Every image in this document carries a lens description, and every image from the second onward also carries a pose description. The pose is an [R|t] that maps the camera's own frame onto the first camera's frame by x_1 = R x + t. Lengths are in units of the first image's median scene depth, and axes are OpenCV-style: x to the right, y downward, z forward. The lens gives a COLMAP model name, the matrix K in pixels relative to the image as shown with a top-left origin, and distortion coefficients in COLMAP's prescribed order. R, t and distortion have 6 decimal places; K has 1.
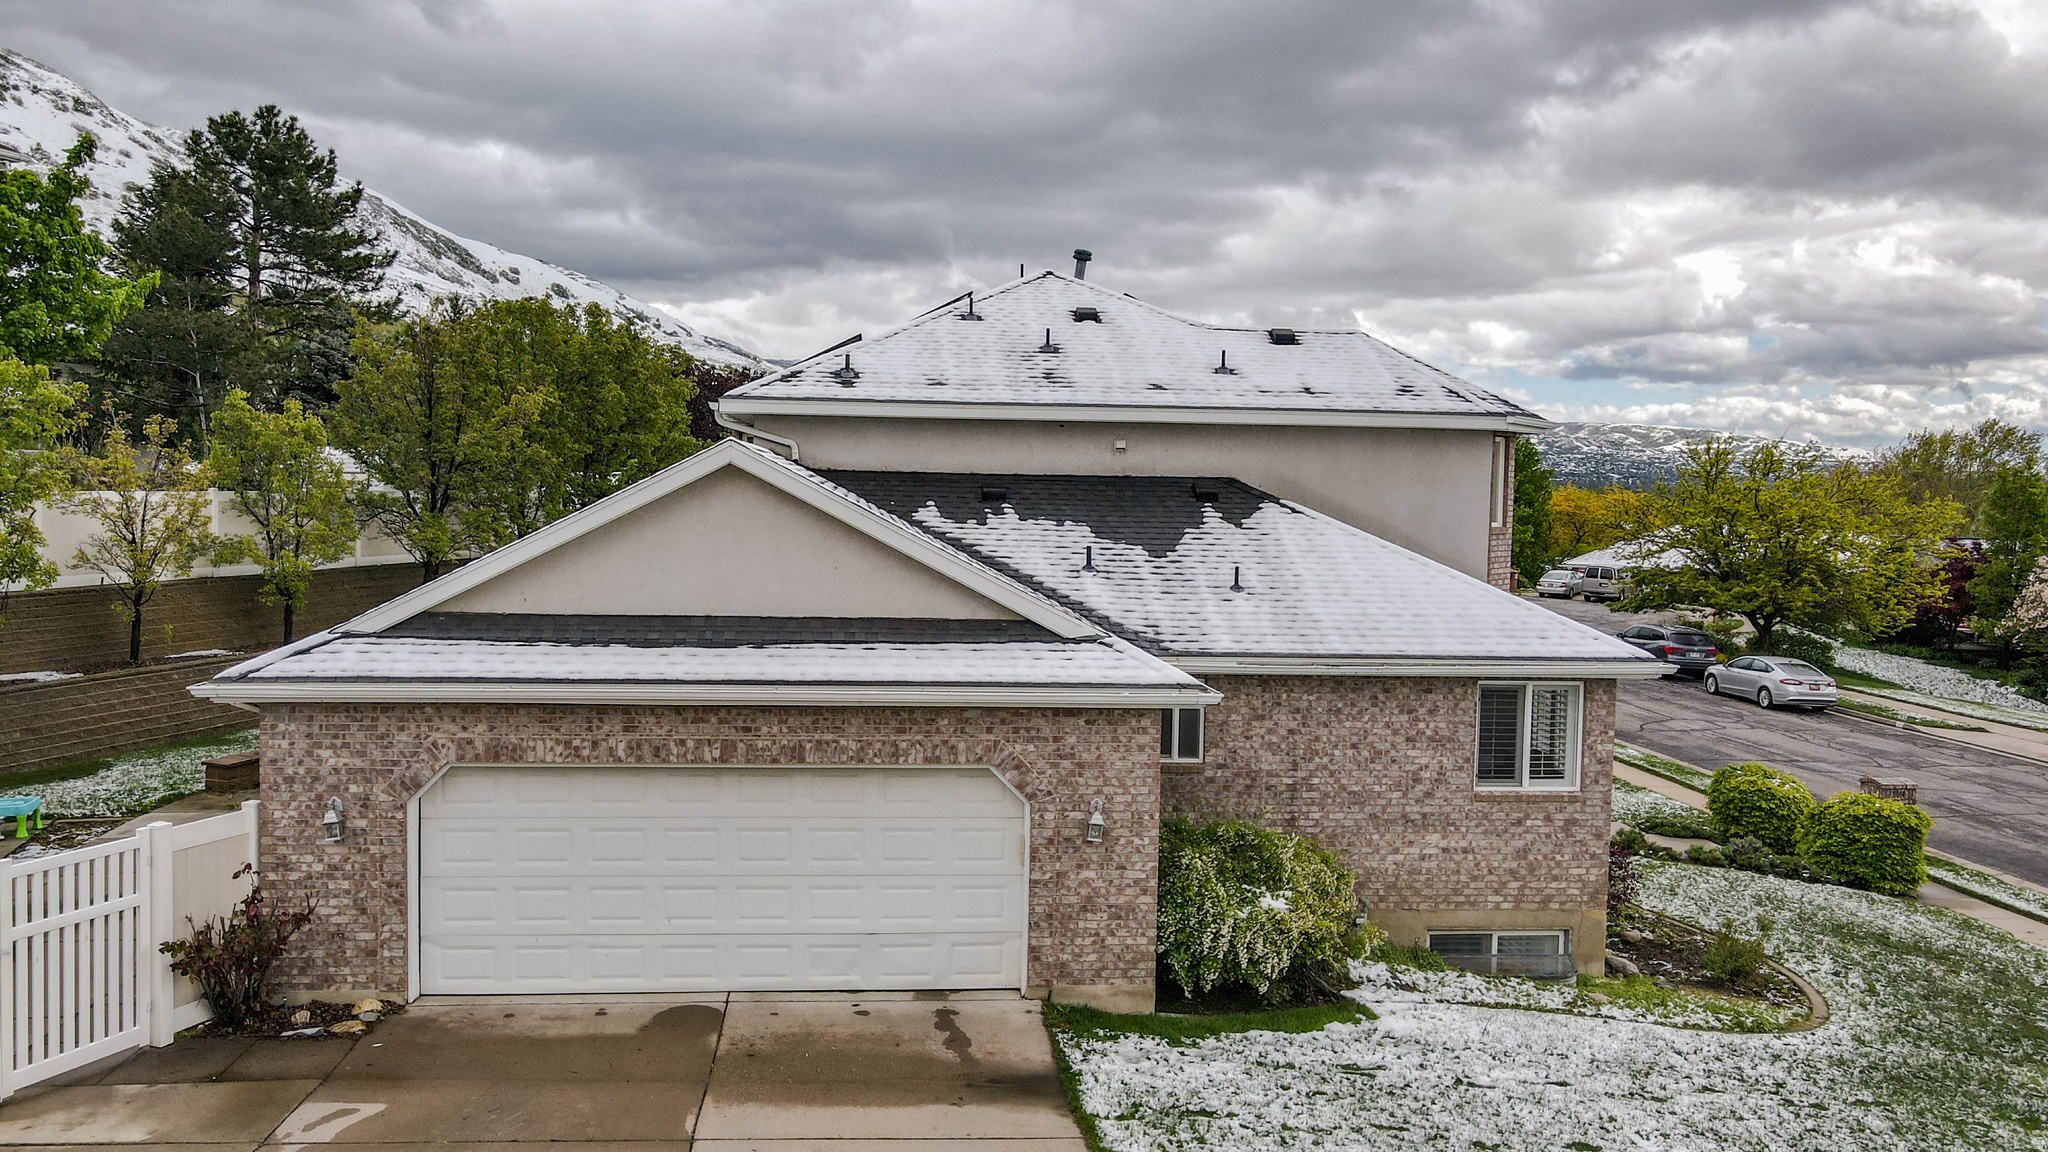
lens RADIAL K [[1517.8, 0, 994.9], [0, 1517.8, 562.0], [0, 0, 1]] dist [0.009876, 0.013612]
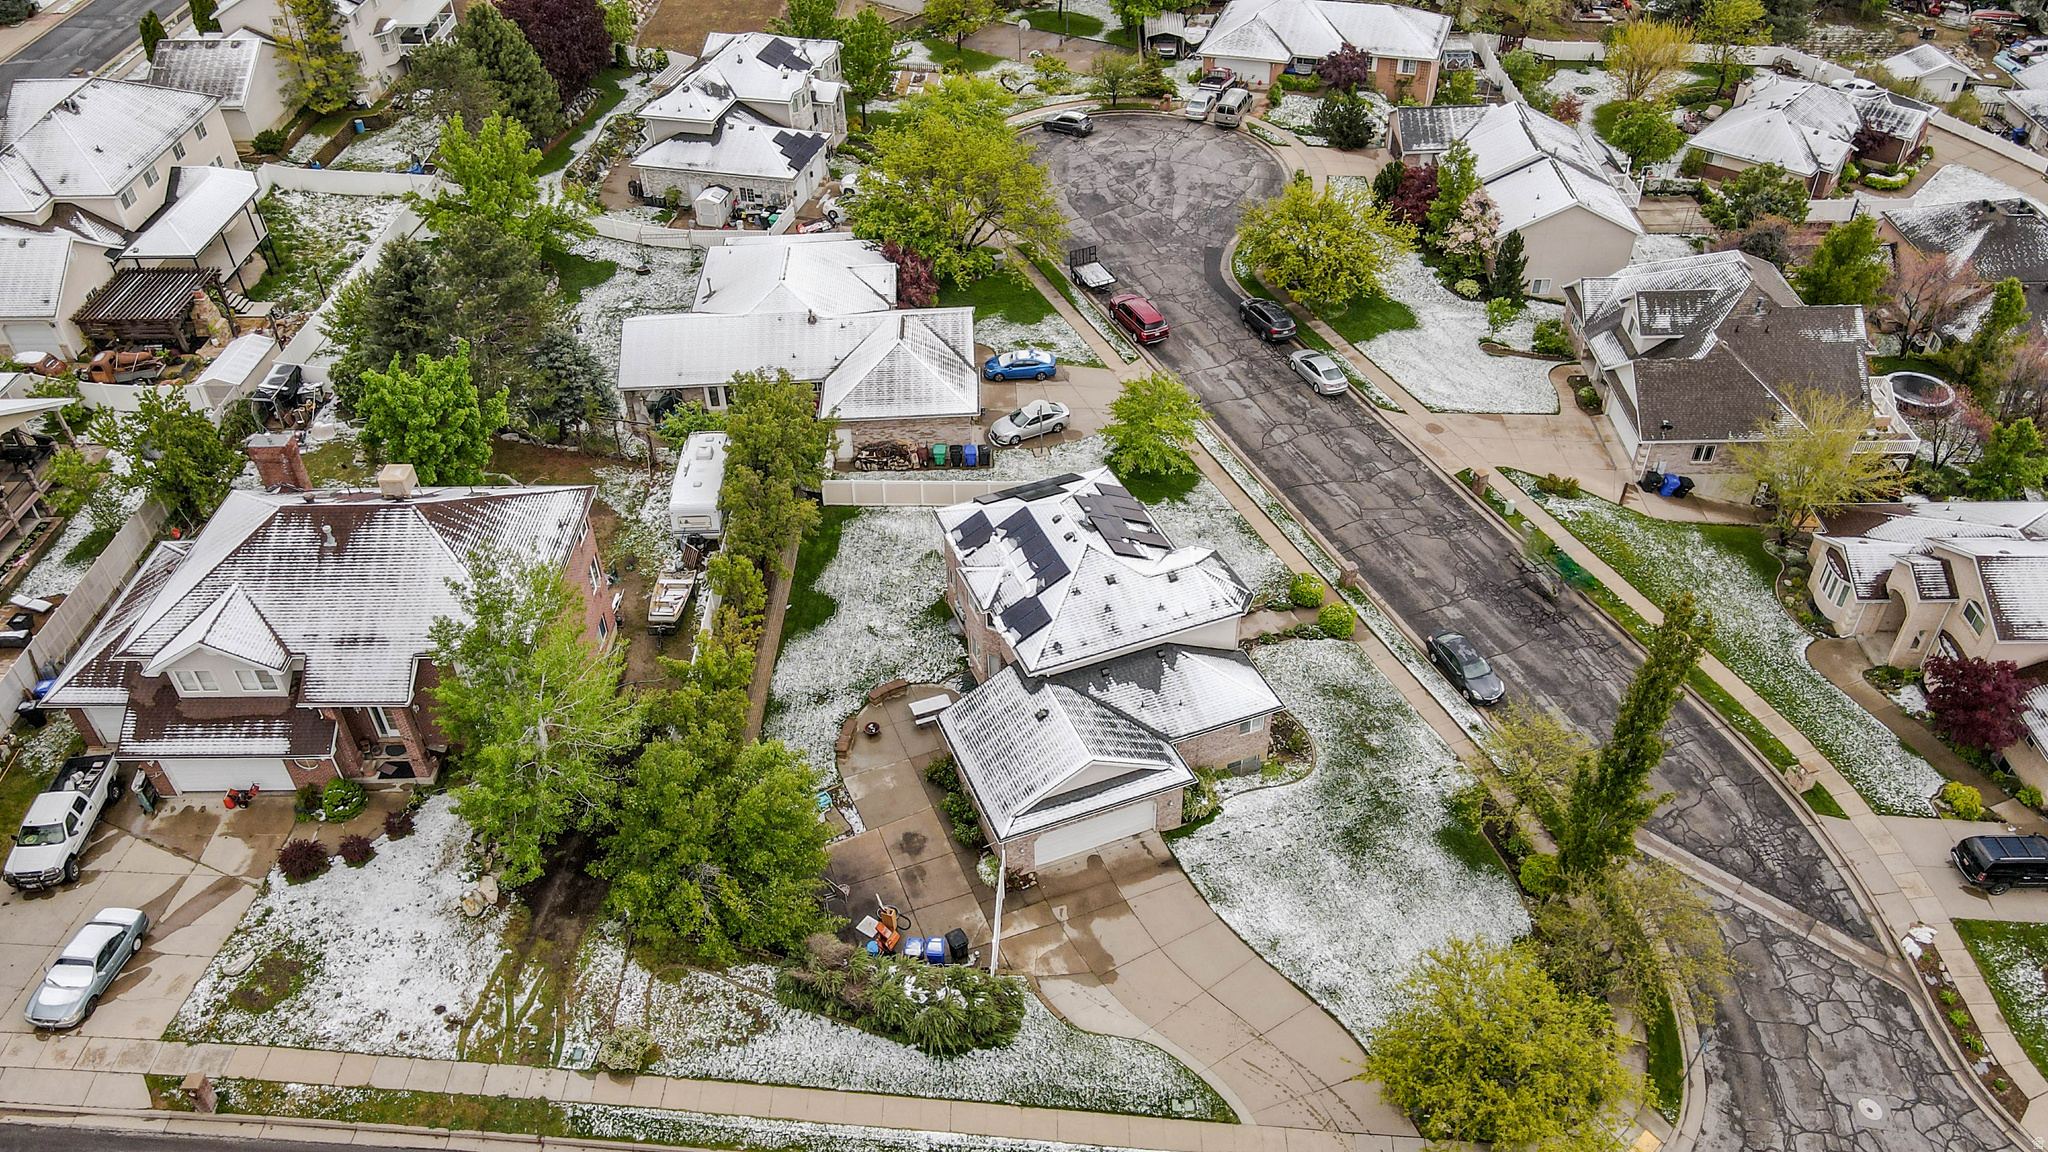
lens RADIAL K [[1502.6, 0, 988.3], [0, 1502.6, 578.7], [0, 0, 1]] dist [0.006930, 0.010971]
pose [[0.959309, -0.217221, 0.180390, -1.144663], [0.070863, 0.803642, 0.590879, -3.125485], [-0.273320, -0.554053, 0.786334, -2.069506]]
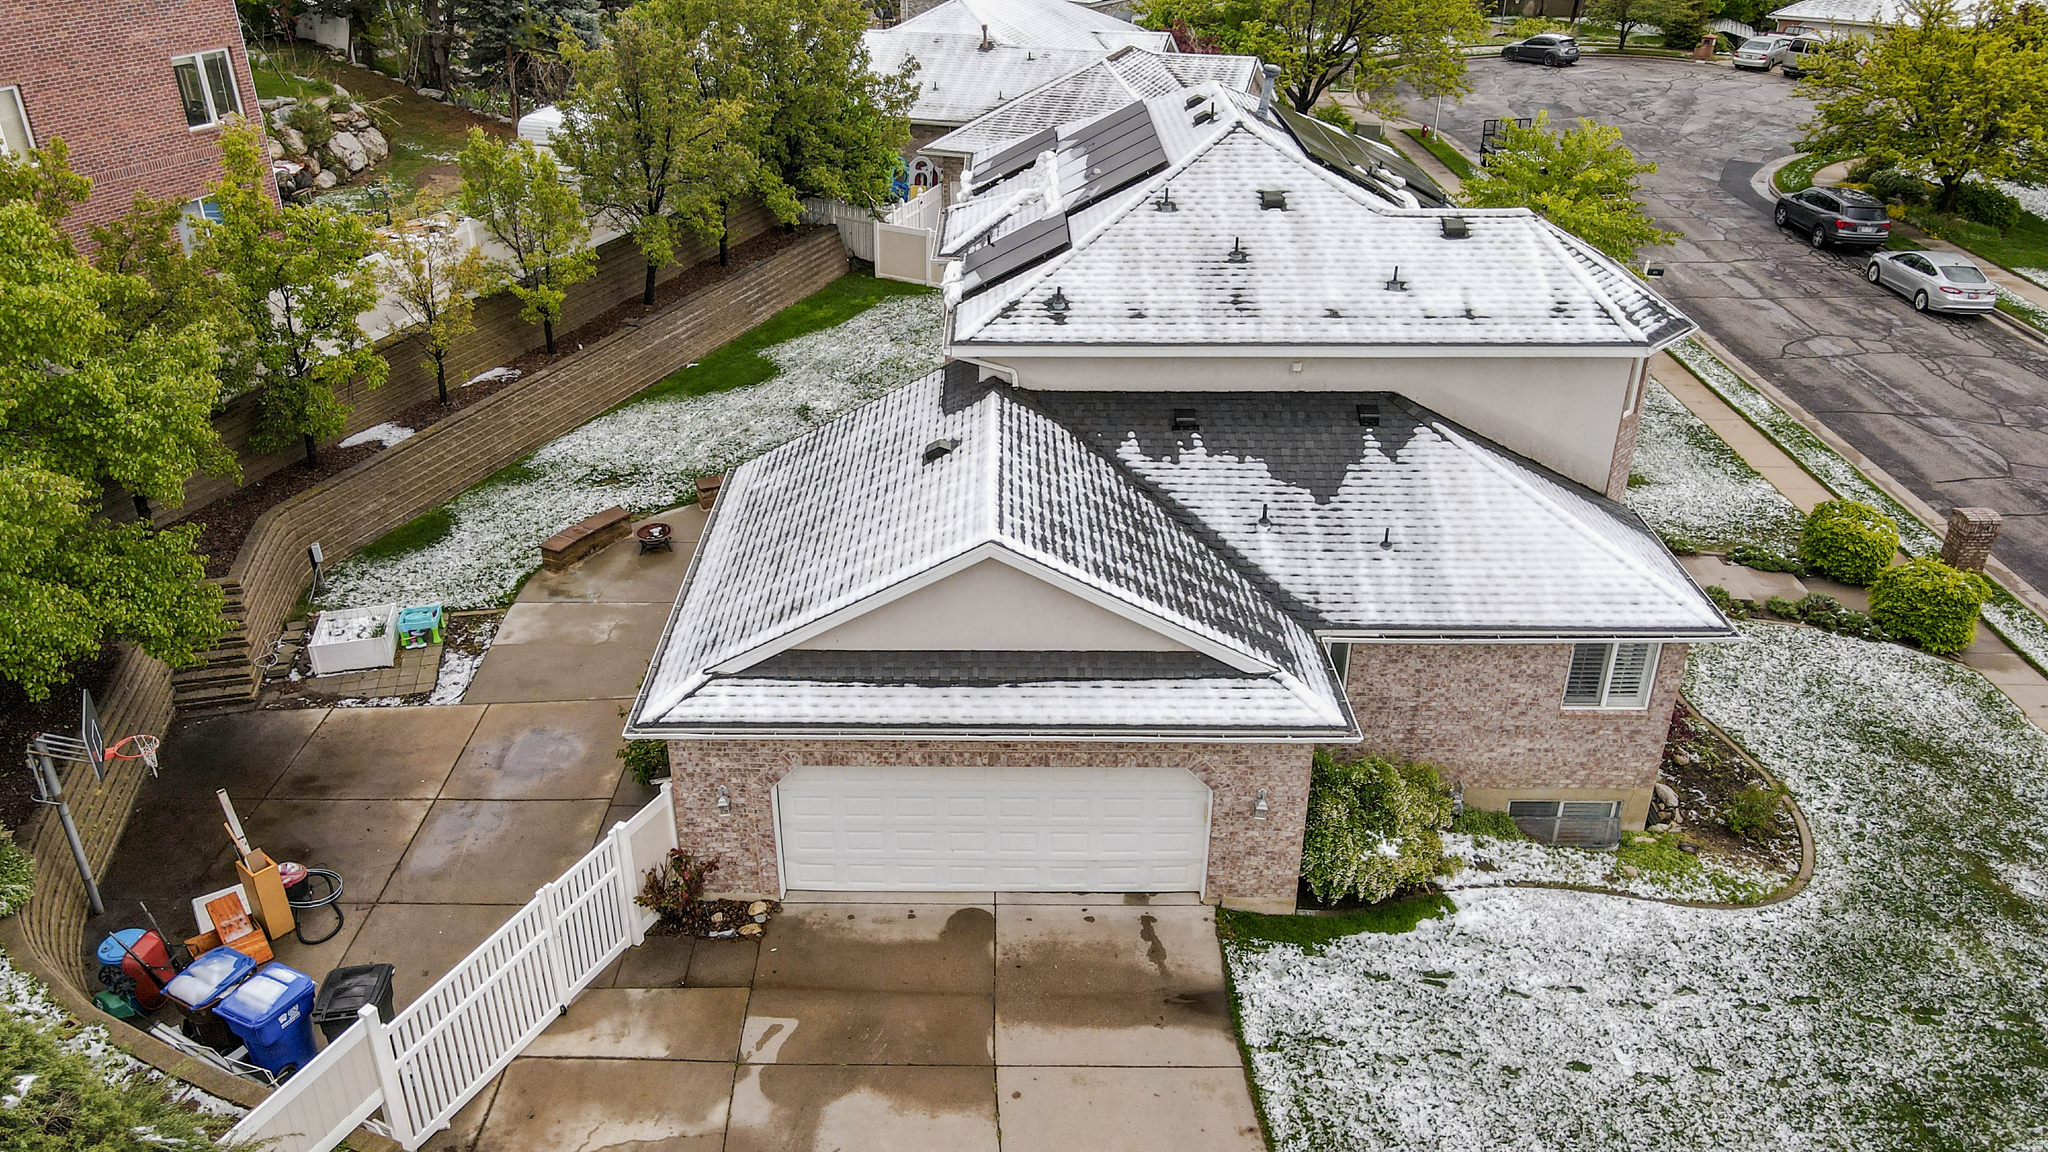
lens RADIAL K [[1521.7, 0, 990.5], [0, 1521.7, 571.5], [0, 0, 1]] dist [-0.013619, 0.046460]
pose [[0.995643, 0.023695, -0.090187, -0.057814], [0.015833, 0.910174, 0.413924, -0.595088], [0.091894, -0.413549, 0.905833, -0.179665]]
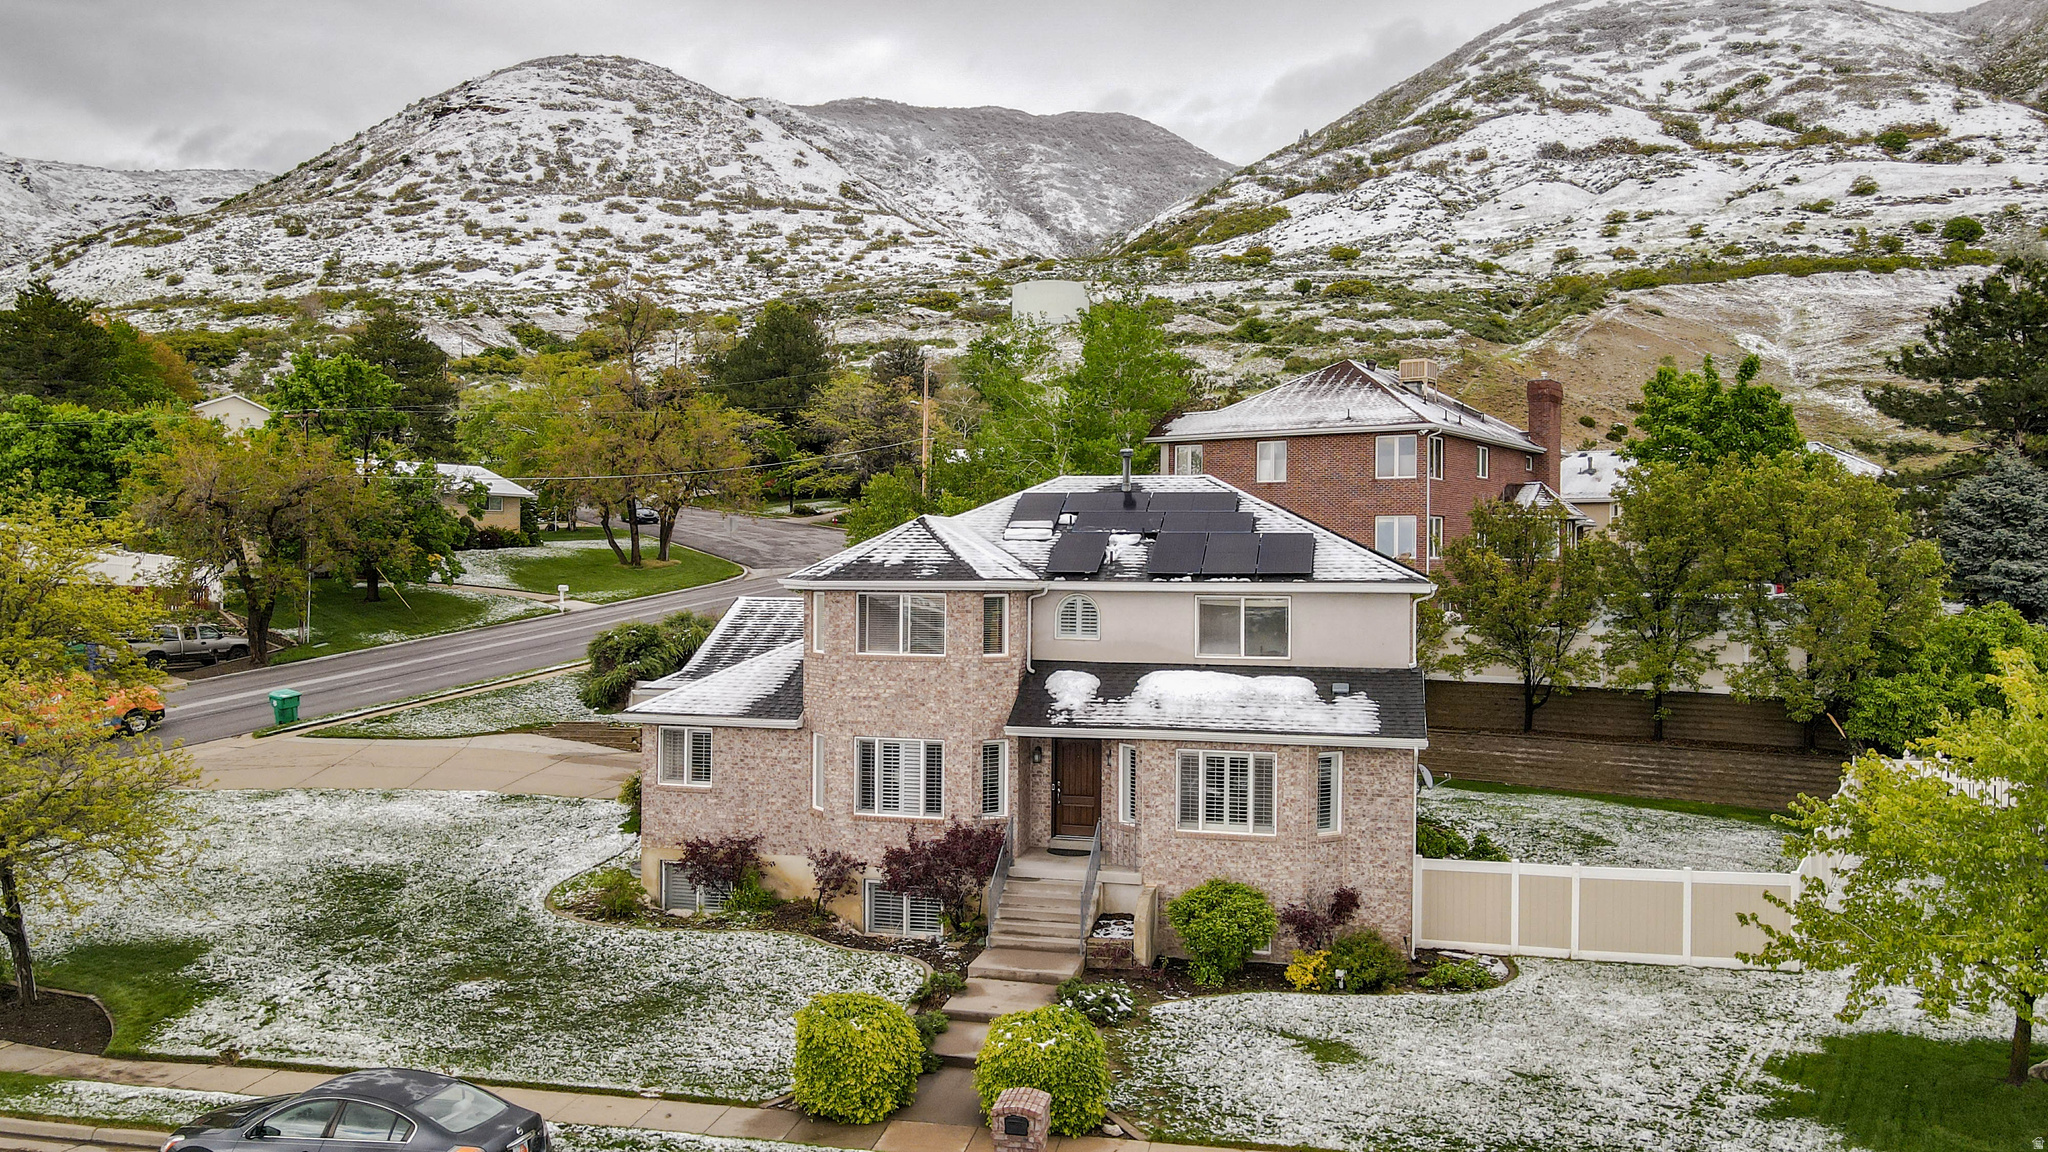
lens RADIAL K [[1464.1, 0, 1061.6], [0, 1464.1, 726.4], [0, 0, 1]] dist [-0.032964, 0.096264]
pose [[-0.318644, 0.040894, -0.946992, 2.353983], [-0.082608, 0.994069, 0.070723, -0.115589], [0.944268, 0.100765, -0.313376, 2.463969]]
